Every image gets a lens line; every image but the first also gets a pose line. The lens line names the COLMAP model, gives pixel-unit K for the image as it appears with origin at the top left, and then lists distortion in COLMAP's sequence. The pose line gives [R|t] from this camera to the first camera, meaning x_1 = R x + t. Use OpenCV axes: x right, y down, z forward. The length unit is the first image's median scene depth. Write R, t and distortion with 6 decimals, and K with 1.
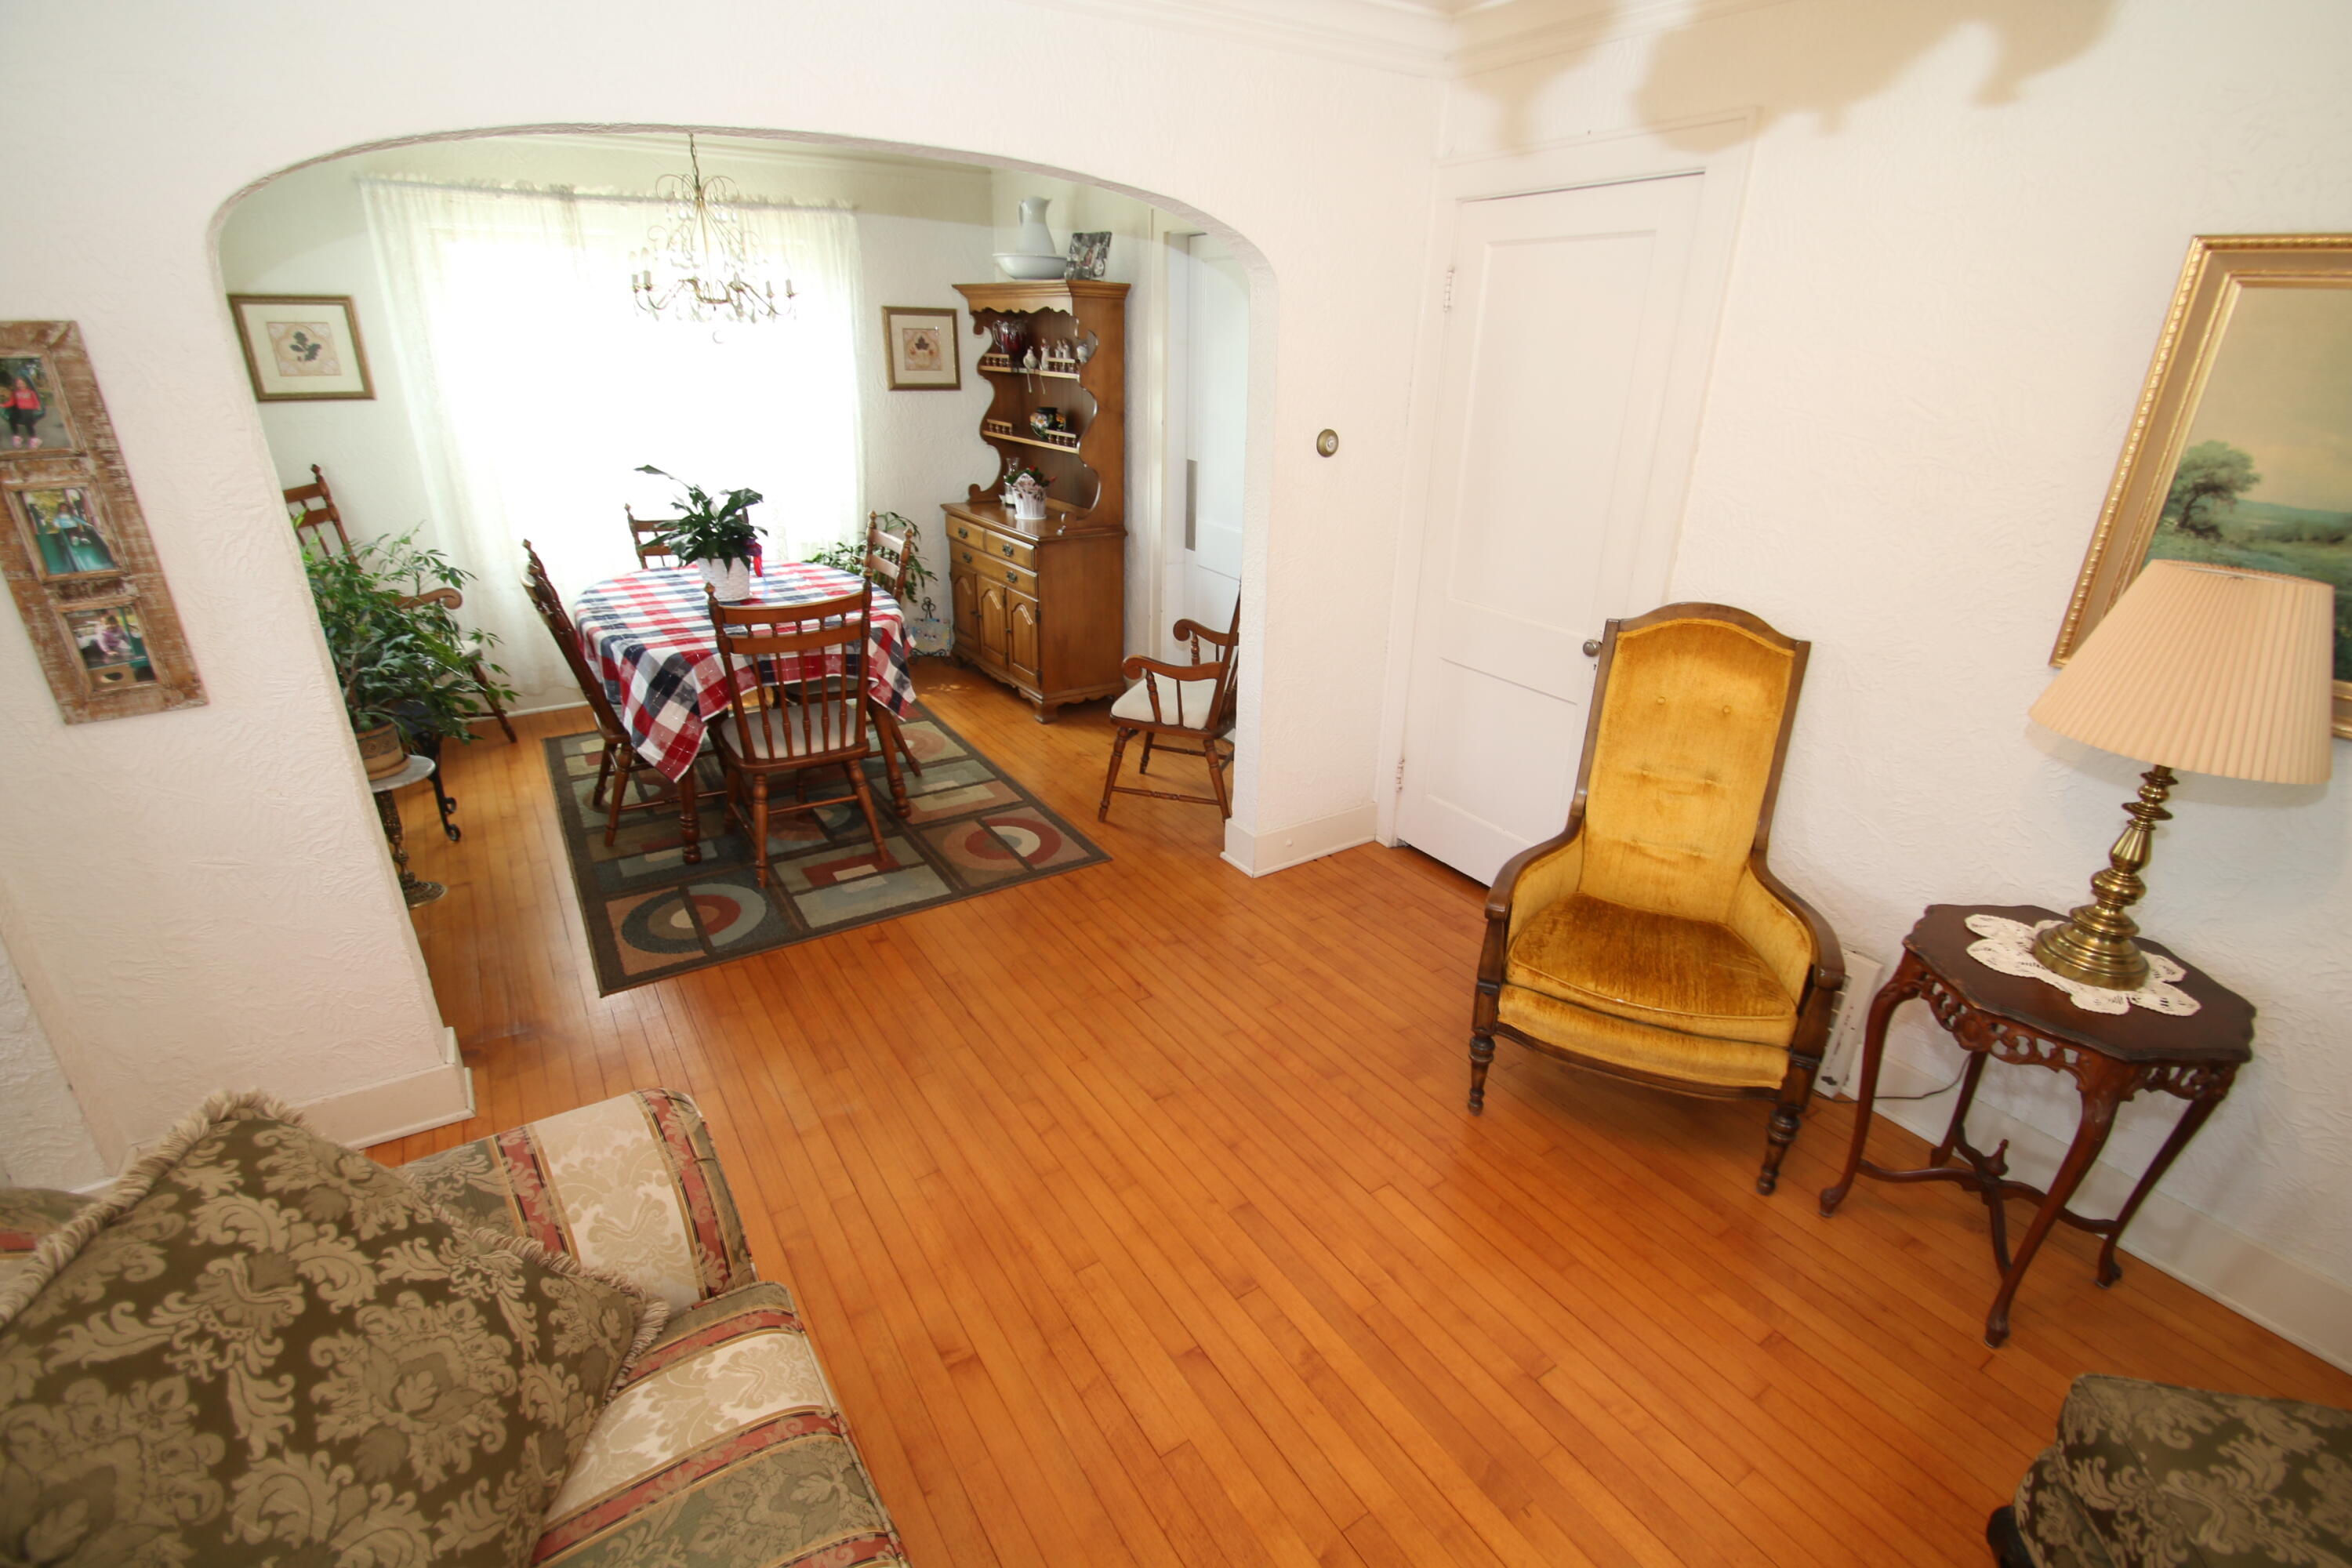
lens RADIAL K [[1094.2, 0, 1176.0], [0, 1094.2, 784.0], [0, 0, 1]] dist [0.011232, -0.000991]
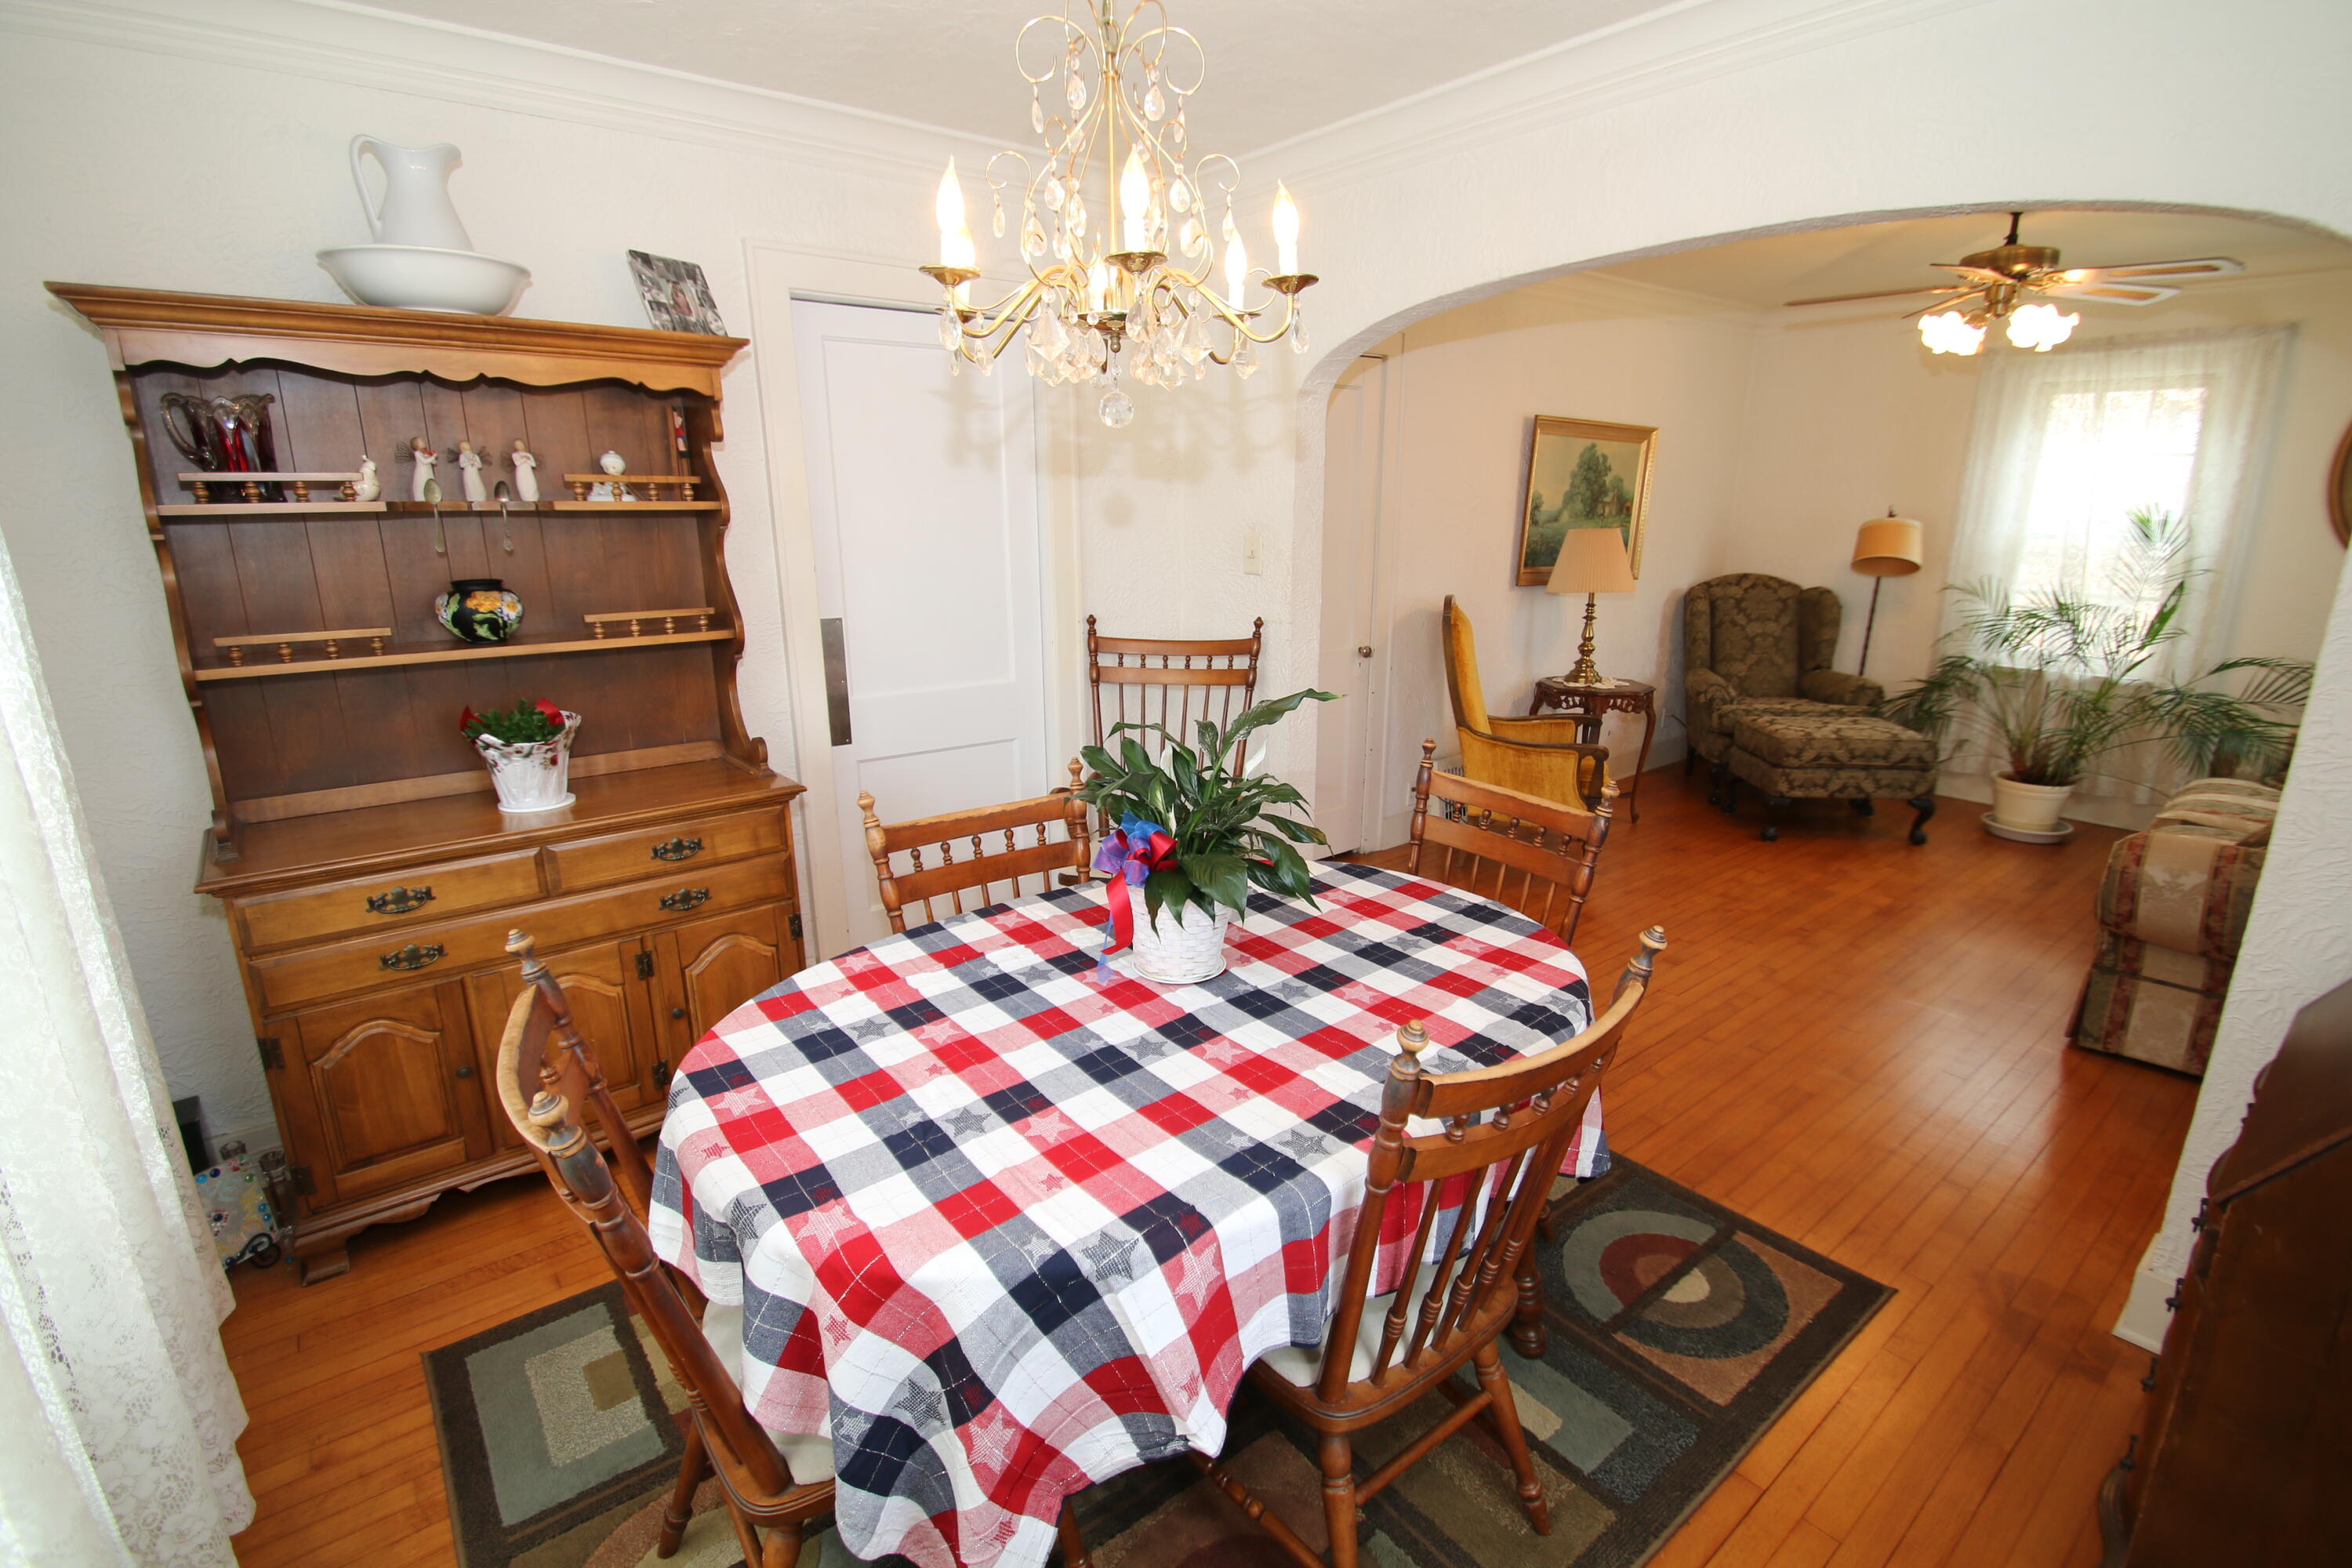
lens RADIAL K [[1091.8, 0, 1185.9], [0, 1091.8, 790.4], [0, 0, 1]] dist [0.013152, -0.015751]
pose [[-0.109005, -0.274052, 0.955518, -0.747644], [0.382873, 0.875507, 0.294782, -0.342956], [-0.917347, 0.397975, 0.009493, 0.899814]]
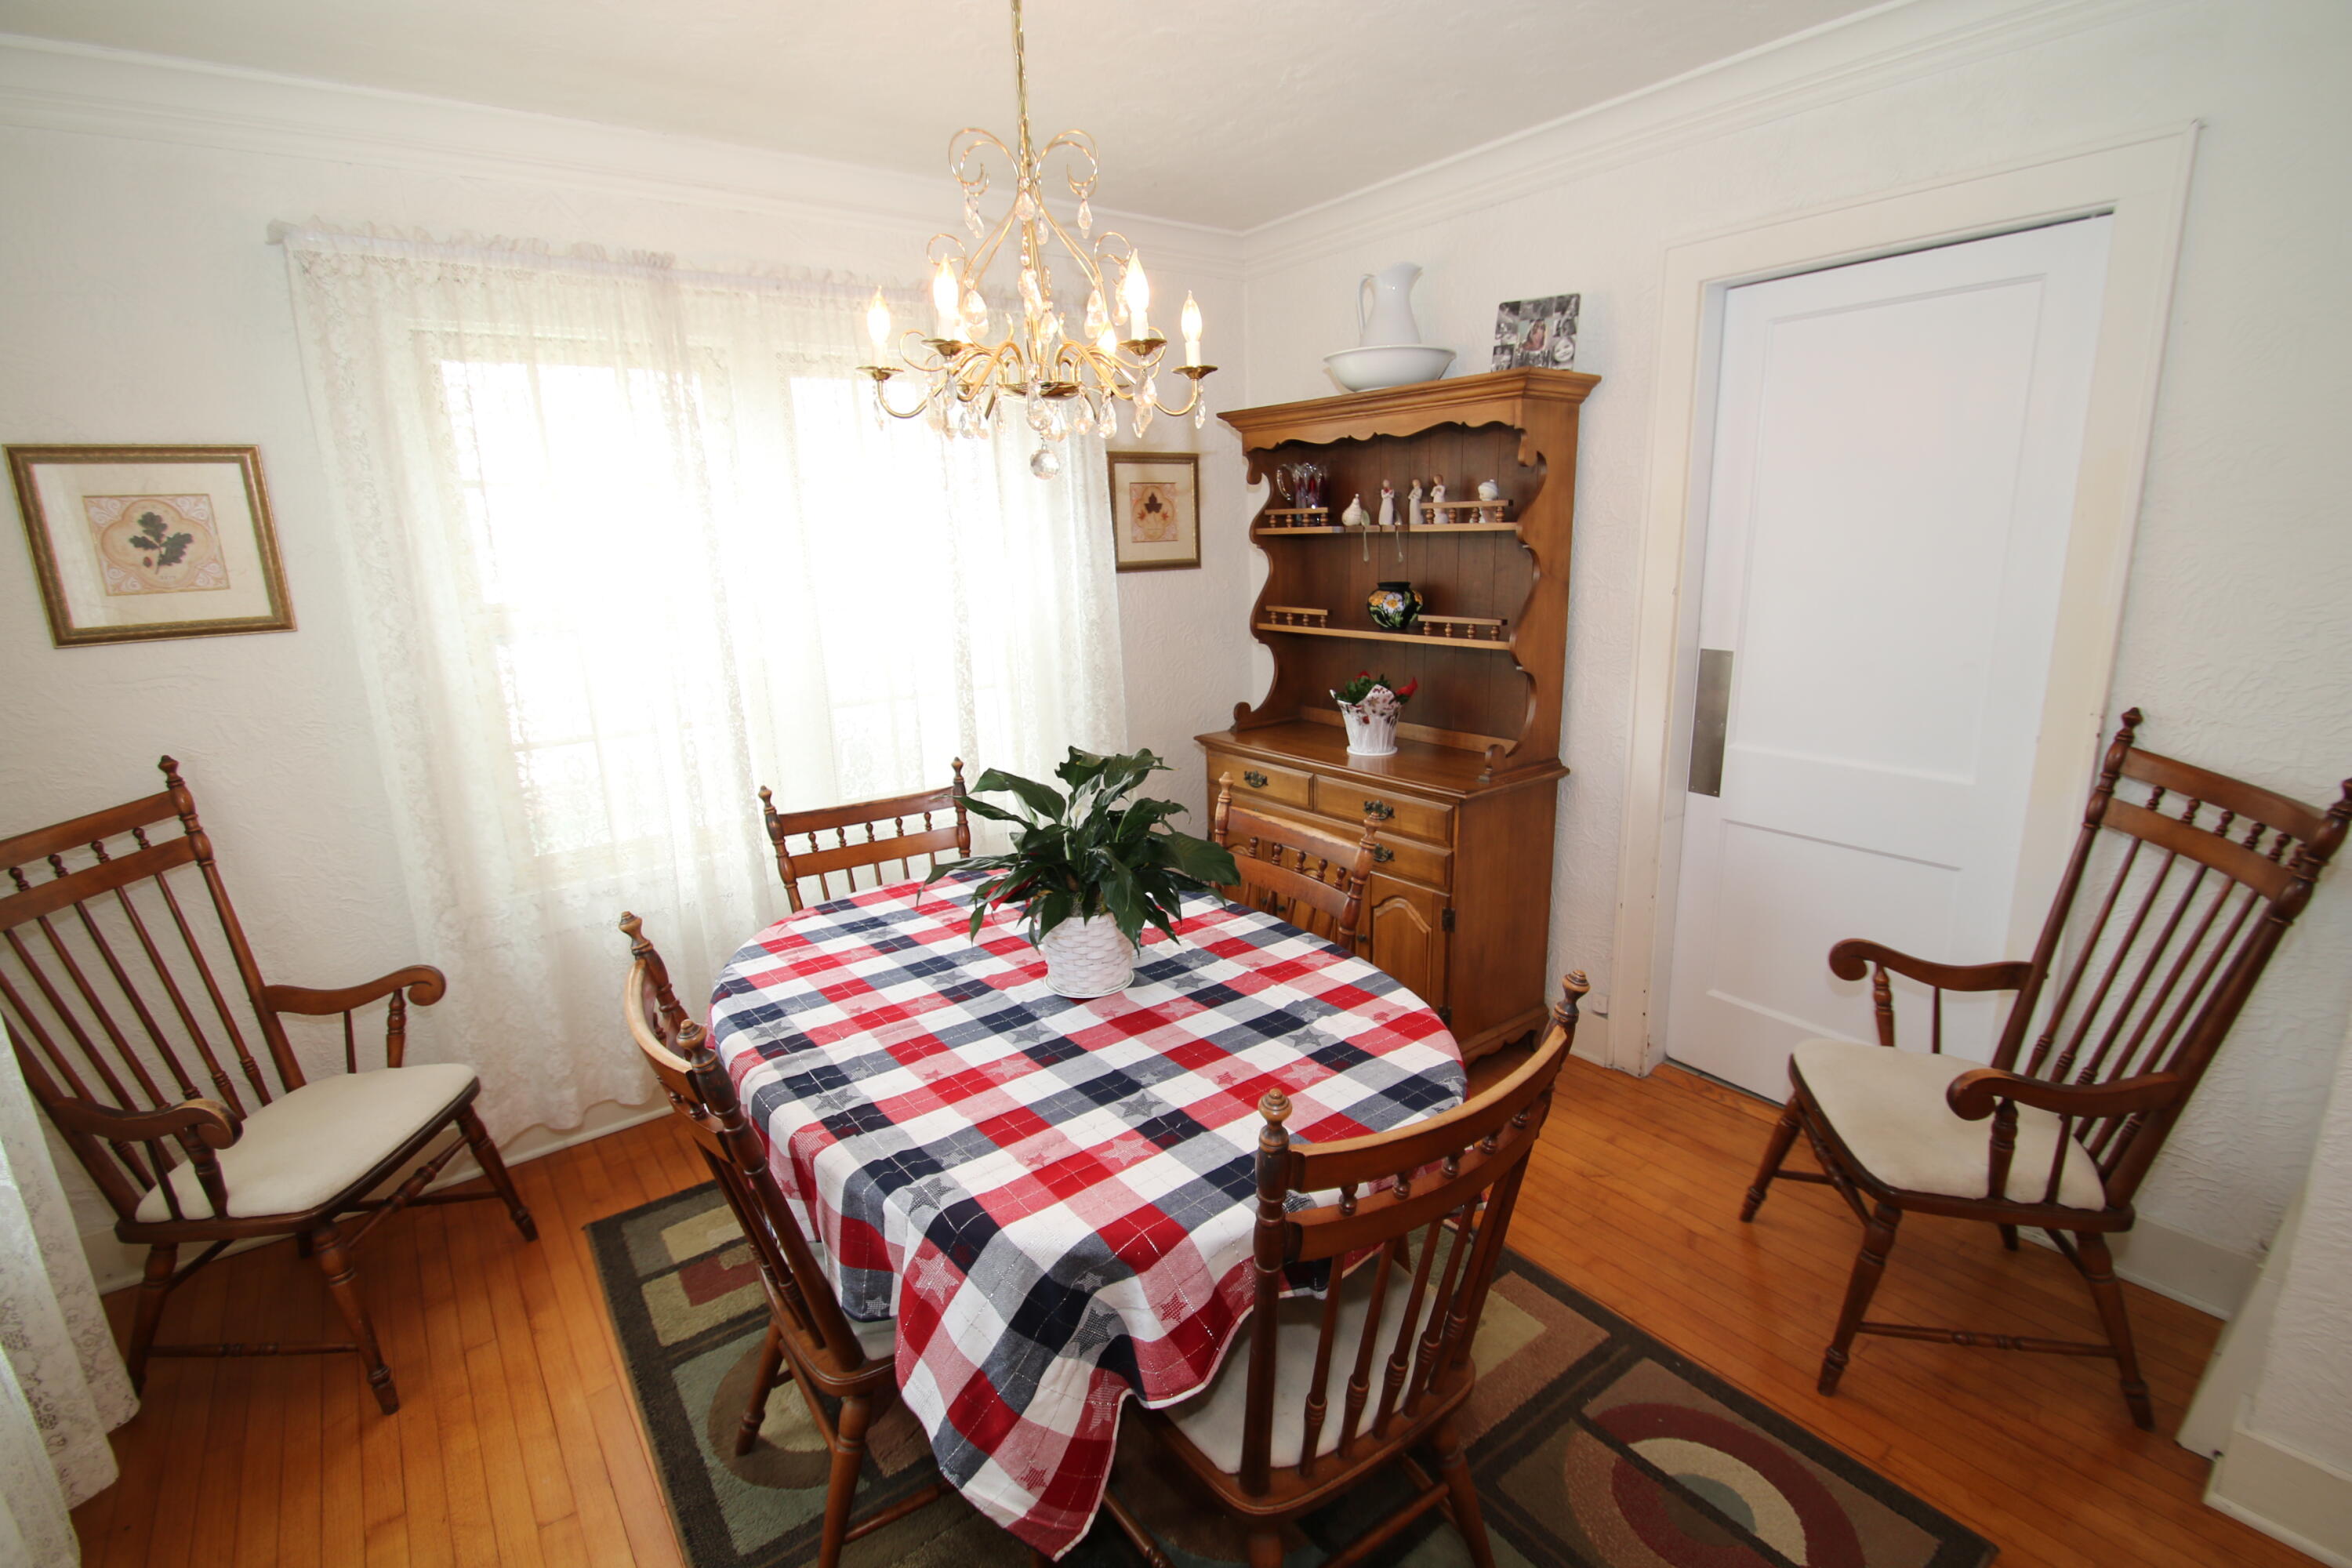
lens RADIAL K [[1080.9, 0, 1176.0], [0, 1080.9, 784.0], [0, 0, 1]] dist [0.001202, -0.000166]
pose [[0.996111, -0.063615, 0.060968, -0.346125], [0.072455, 0.985108, -0.155924, -0.166447], [-0.050141, 0.159735, 0.985886, 0.484679]]
